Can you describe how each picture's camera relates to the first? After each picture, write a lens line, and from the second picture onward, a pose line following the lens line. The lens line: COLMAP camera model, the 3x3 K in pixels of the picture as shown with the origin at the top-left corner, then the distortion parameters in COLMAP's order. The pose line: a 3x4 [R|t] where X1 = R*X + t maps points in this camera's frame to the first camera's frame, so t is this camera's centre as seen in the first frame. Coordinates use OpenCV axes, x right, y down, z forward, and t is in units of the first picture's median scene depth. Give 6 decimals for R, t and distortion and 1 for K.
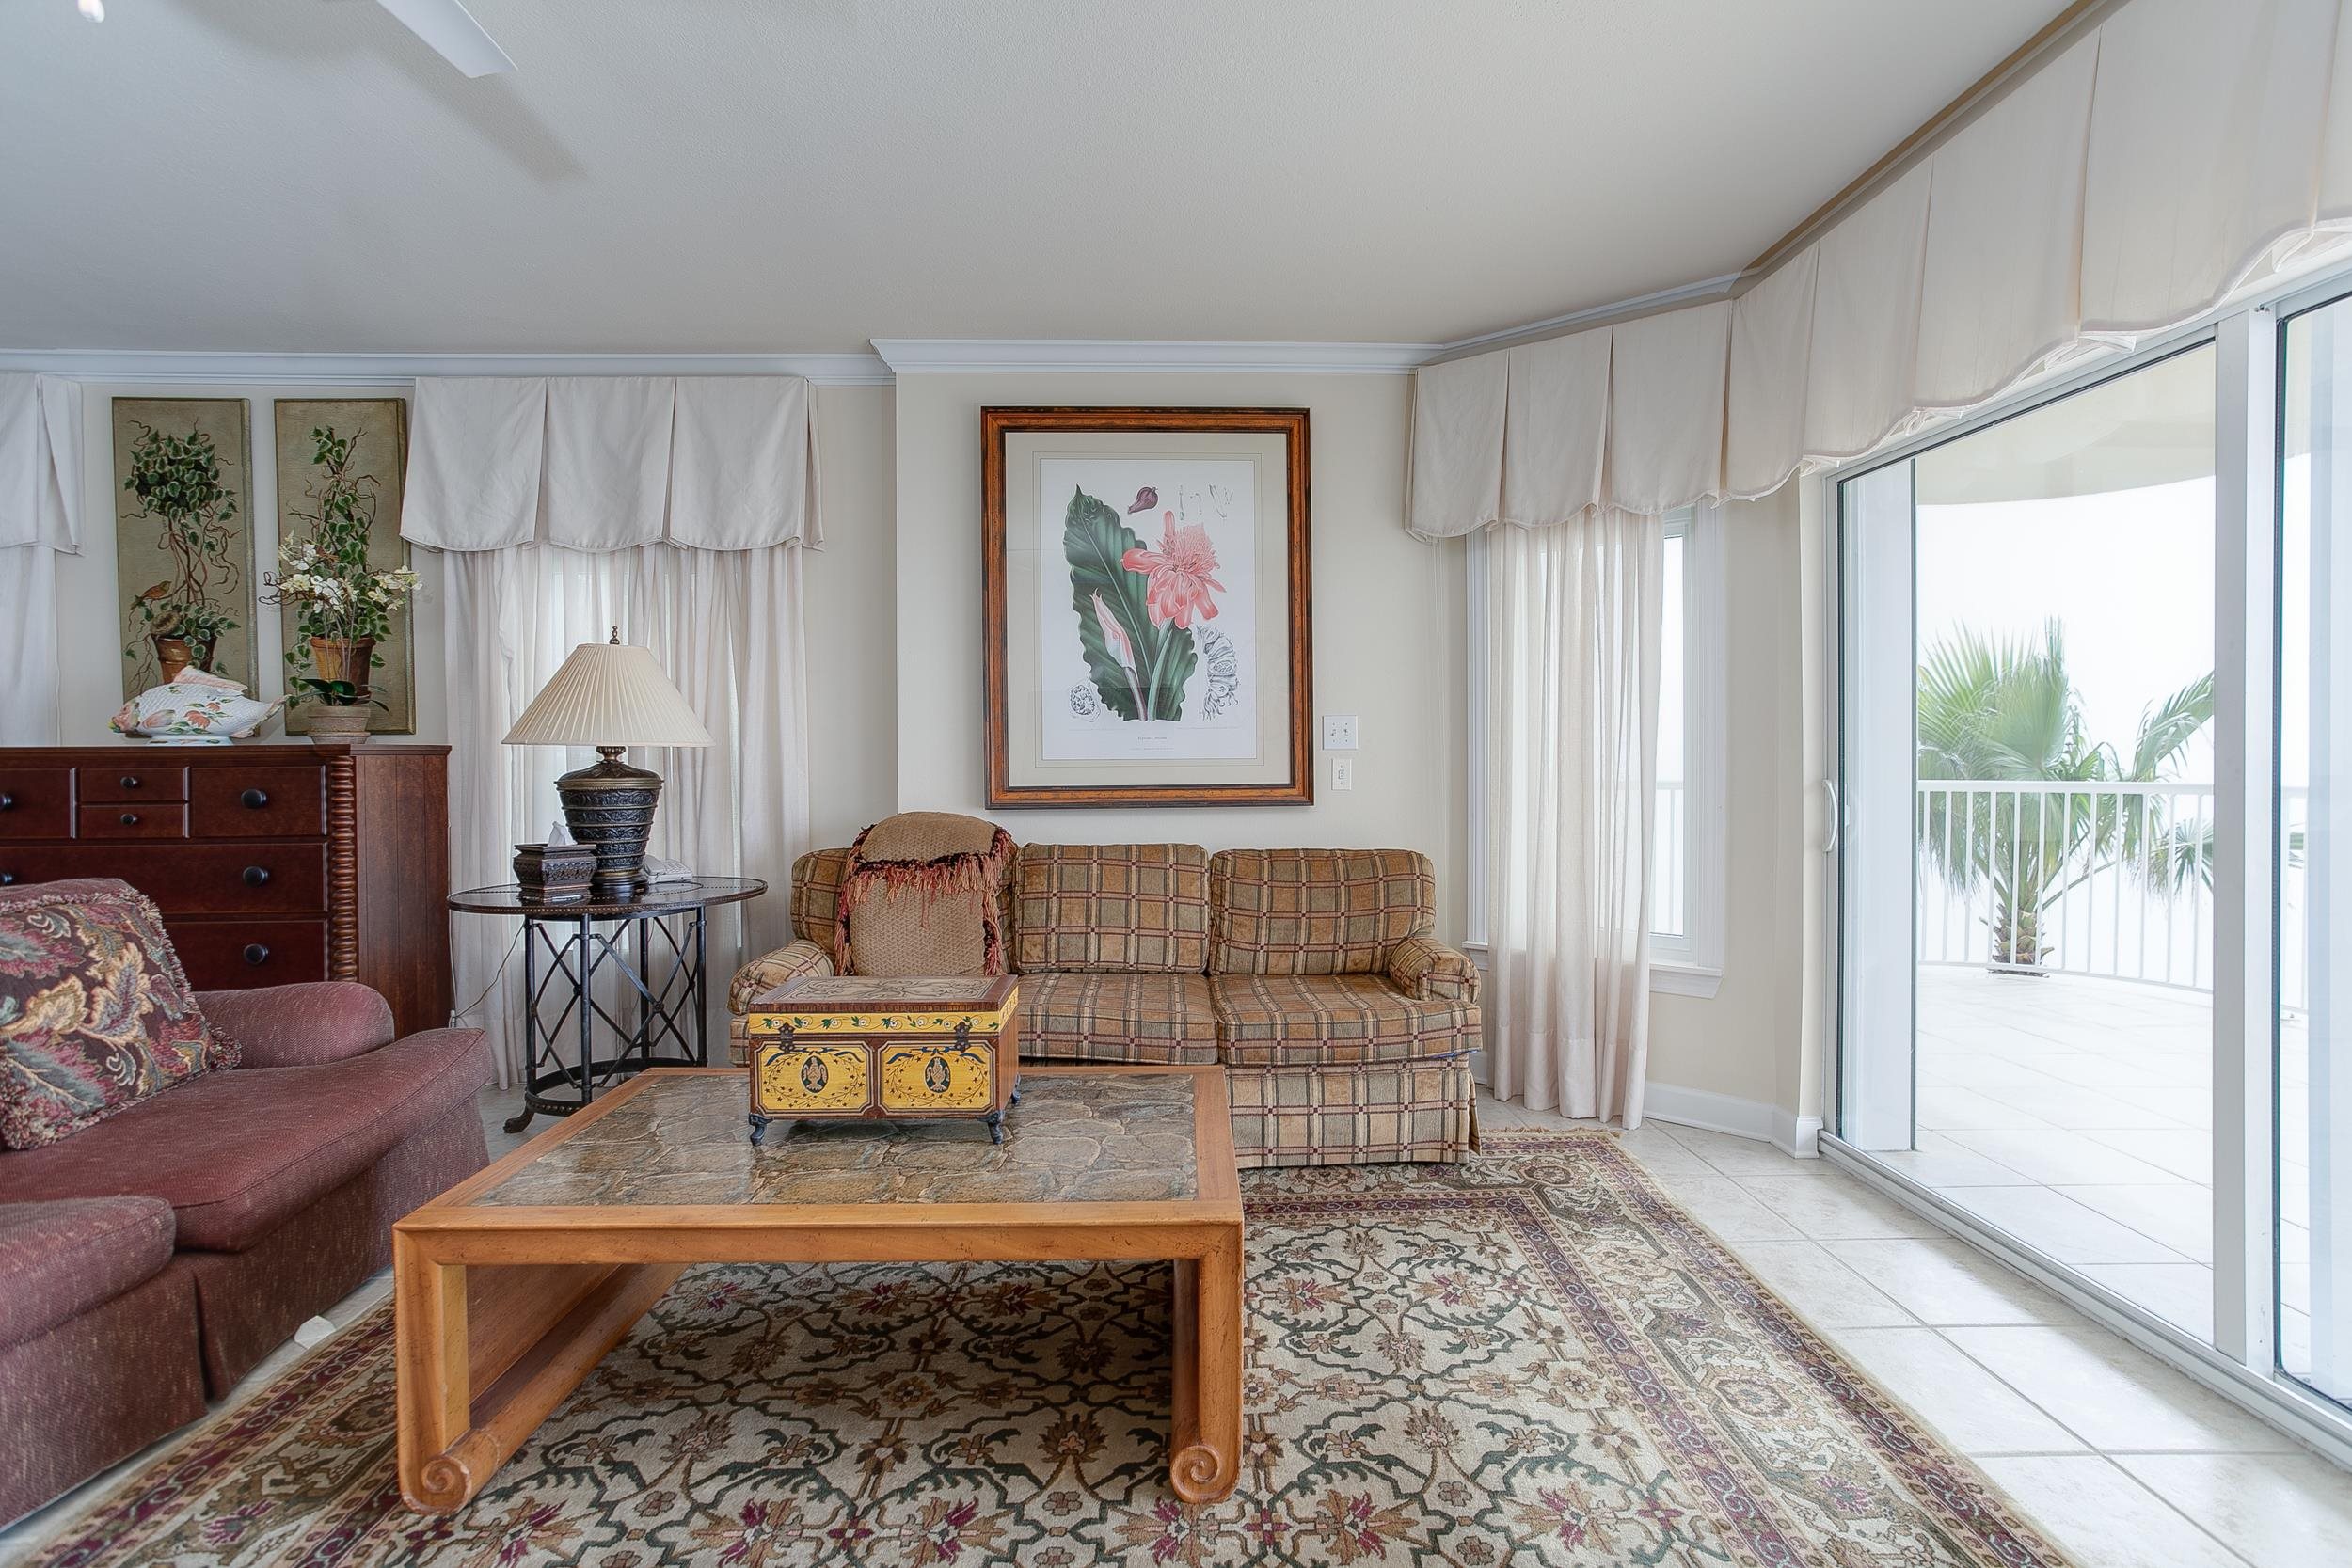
lens RADIAL K [[1183.3, 0, 1175.0], [0, 1183.3, 745.8], [0, 0, 1]] dist [0.029389, 0.000444]
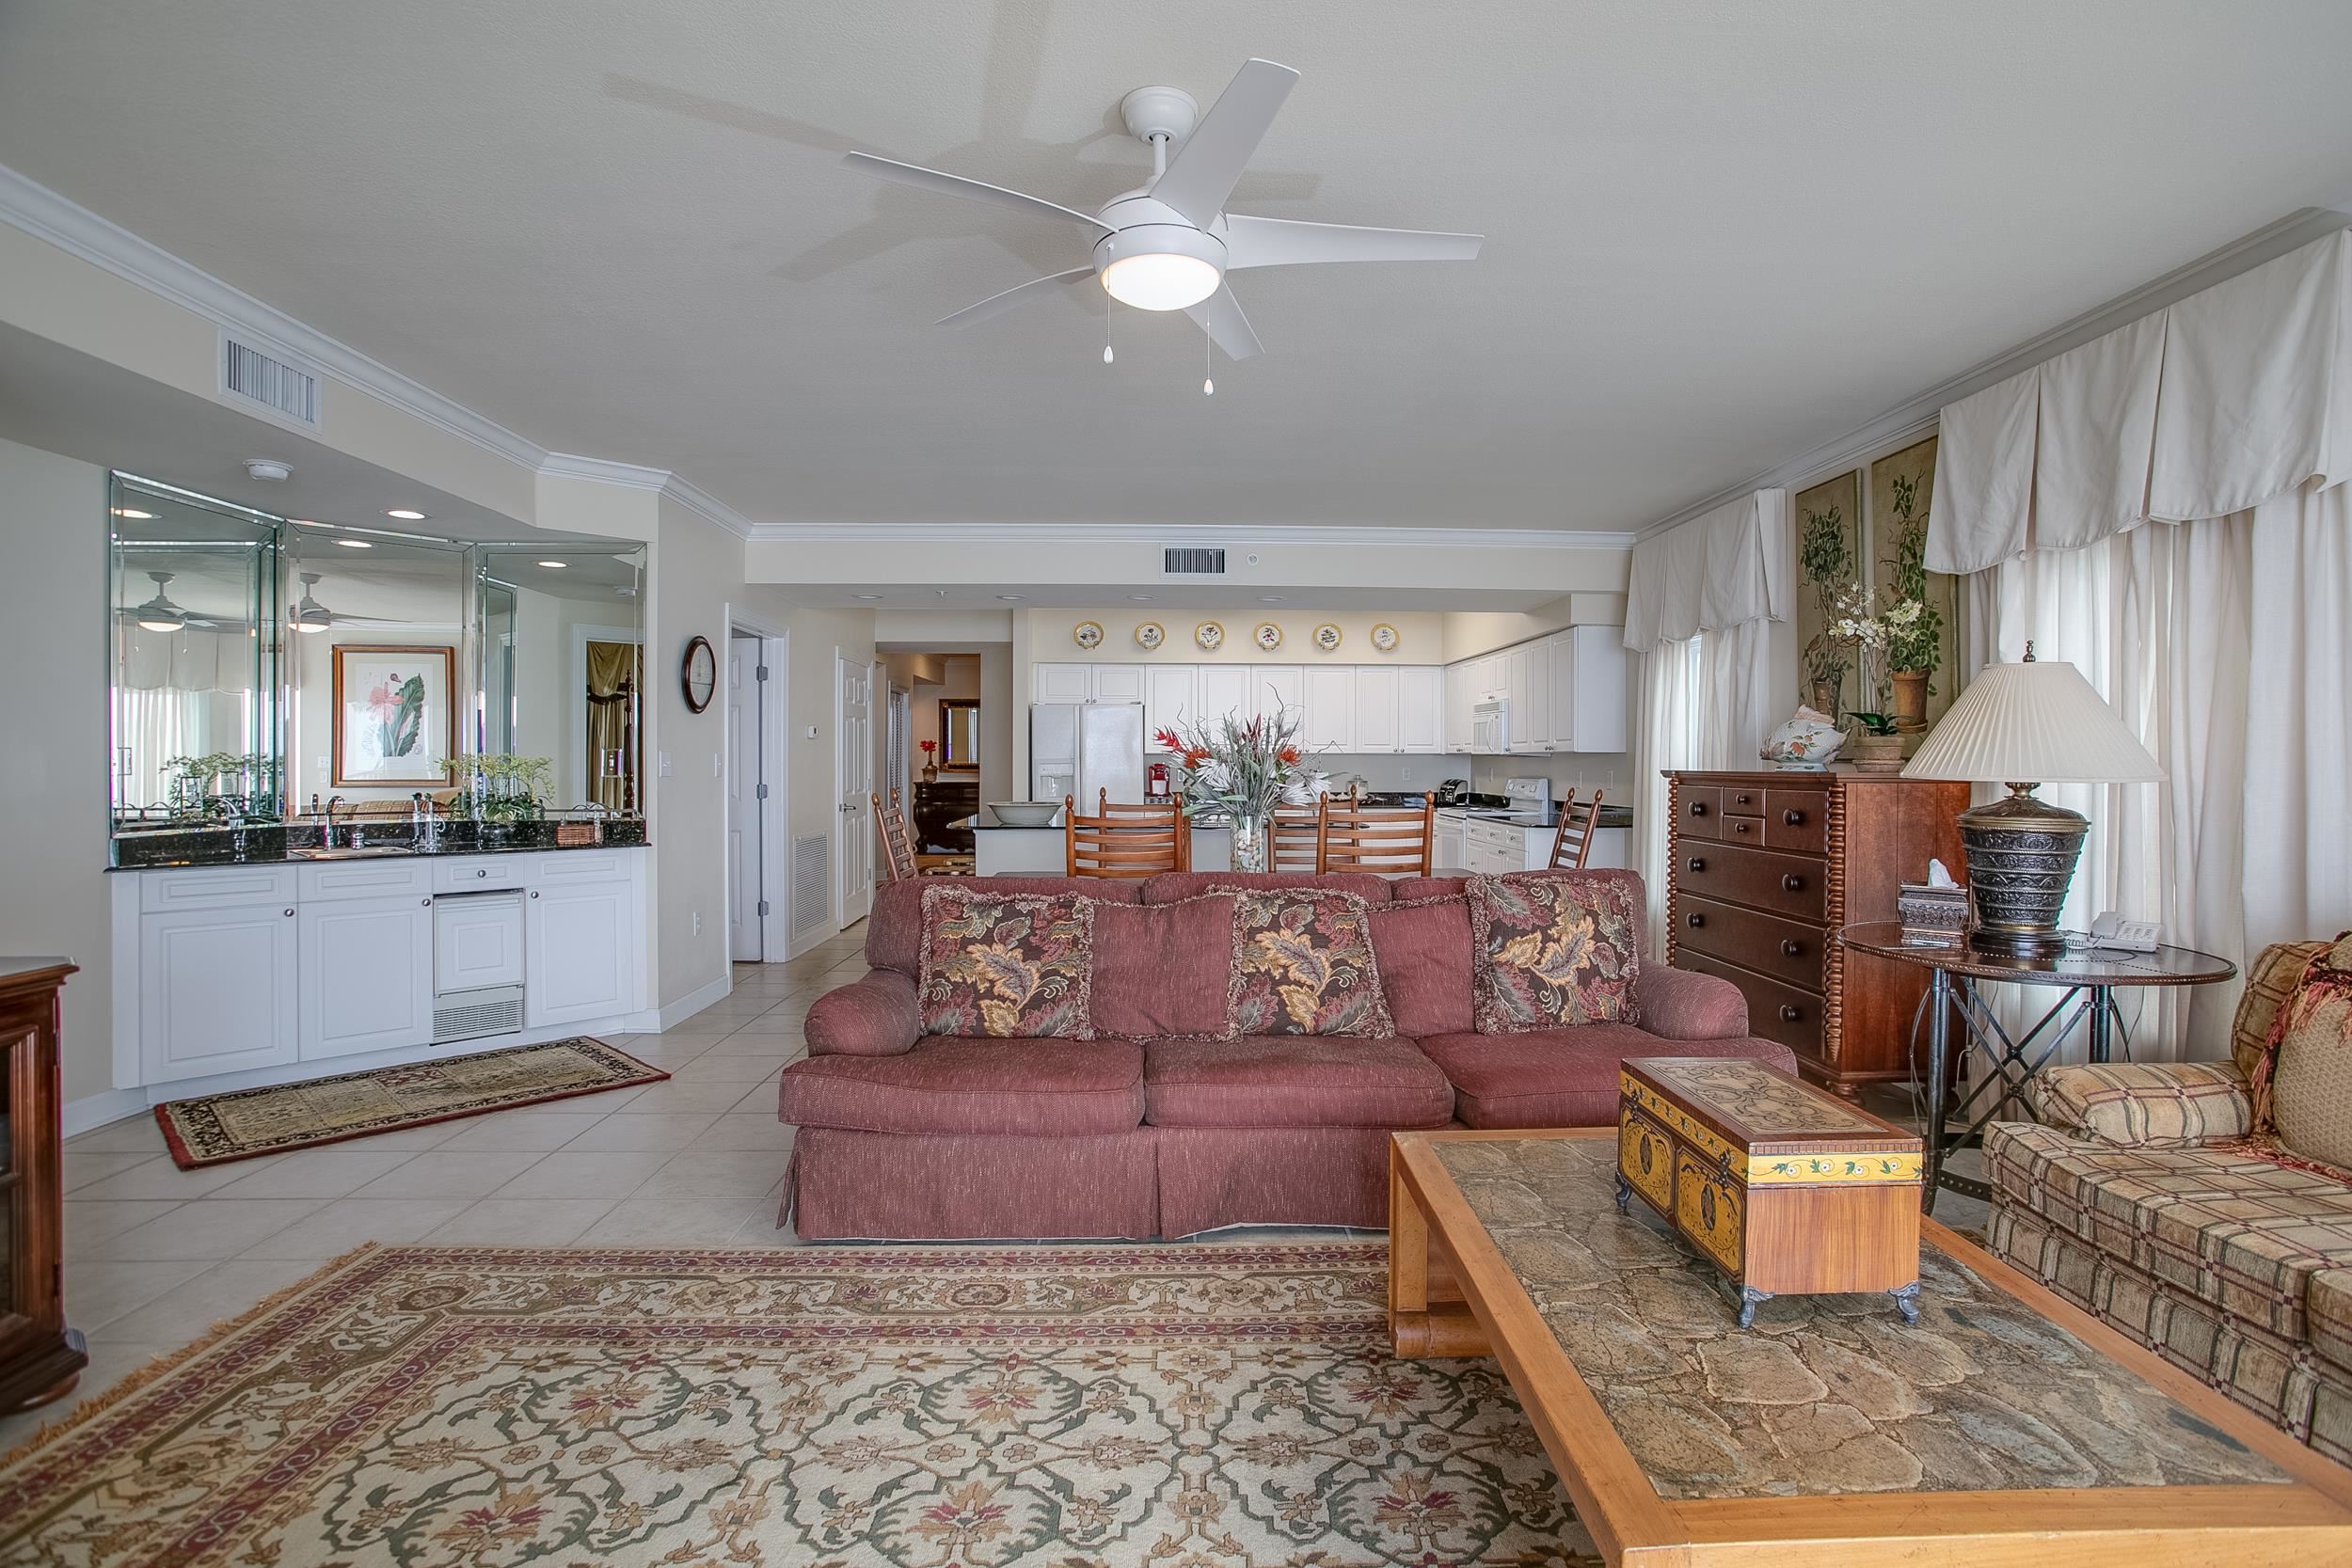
lens RADIAL K [[1145.1, 0, 1183.6], [0, 1145.1, 770.7], [0, 0, 1]] dist [-0.037421, 0.000219]
pose [[0.003930, 0.016857, -0.999850, 0.330814], [0.005125, 0.999844, 0.016877, -0.022886], [0.999979, -0.005190, 0.003843, 0.380794]]
